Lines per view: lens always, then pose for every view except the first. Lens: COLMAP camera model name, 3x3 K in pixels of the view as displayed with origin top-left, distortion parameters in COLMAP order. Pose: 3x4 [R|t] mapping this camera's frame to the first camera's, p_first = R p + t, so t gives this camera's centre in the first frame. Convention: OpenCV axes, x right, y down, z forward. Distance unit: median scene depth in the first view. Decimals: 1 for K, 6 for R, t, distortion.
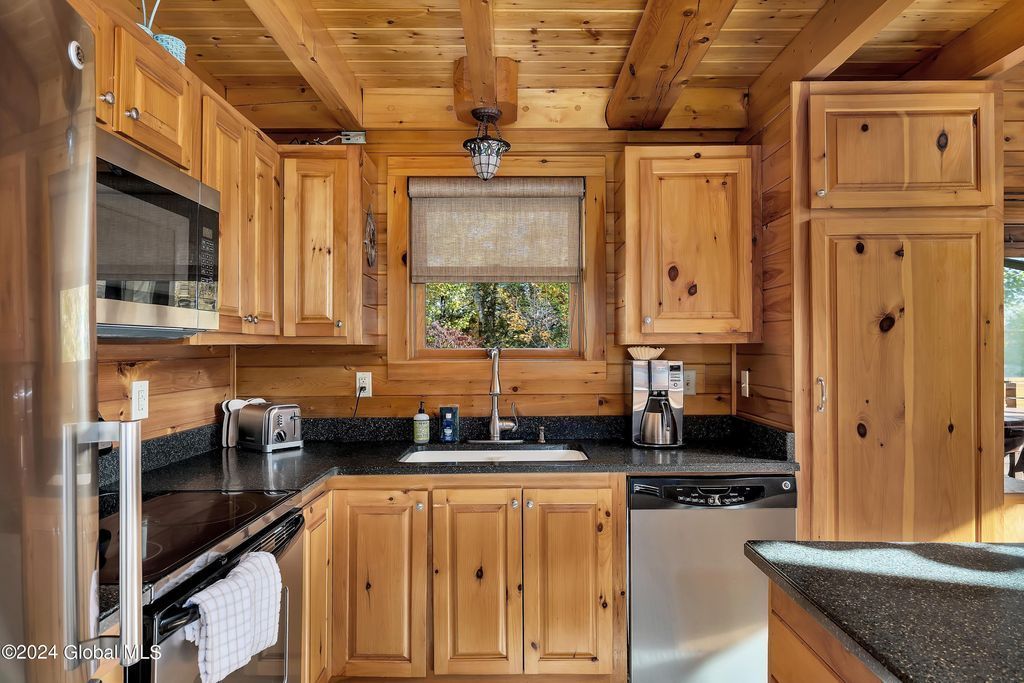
lens RADIAL K [[634.1, 0, 512.8], [0, 634.1, 341.9], [0, 0, 1]] dist [0.000552, -0.000904]
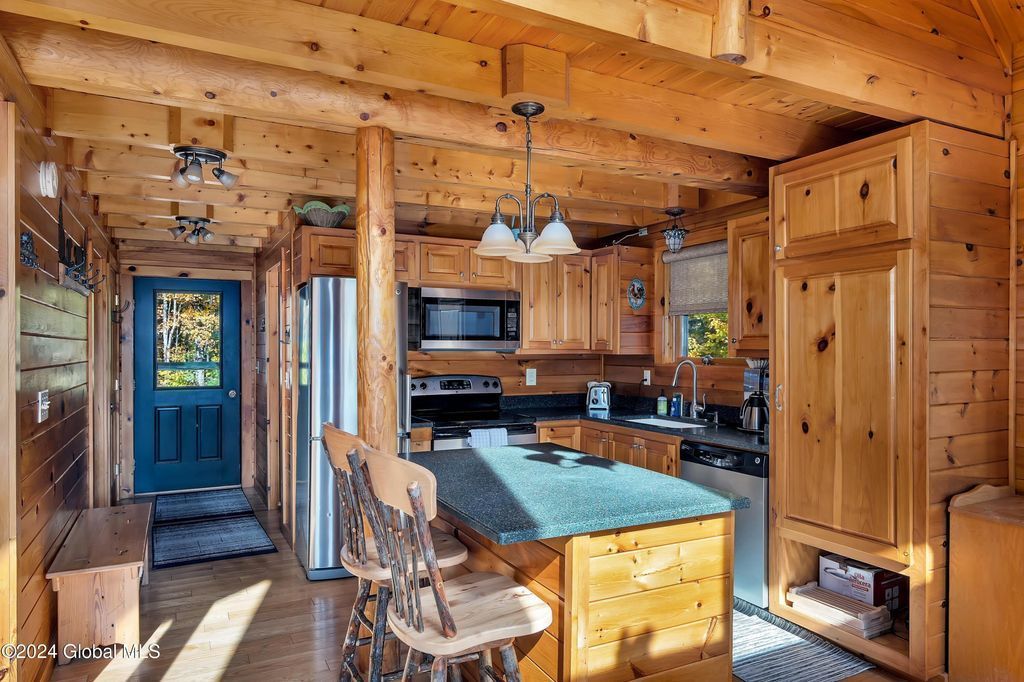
lens RADIAL K [[634.1, 0, 509.3], [0, 634.1, 343.7], [0, 0, 1]] dist [0.000552, -0.000904]
pose [[0.459945, 0.000547, -0.887947, 1.418550], [0.002940, 0.999993, 0.002139, -0.035791], [0.887942, -0.003595, 0.459941, -0.129062]]
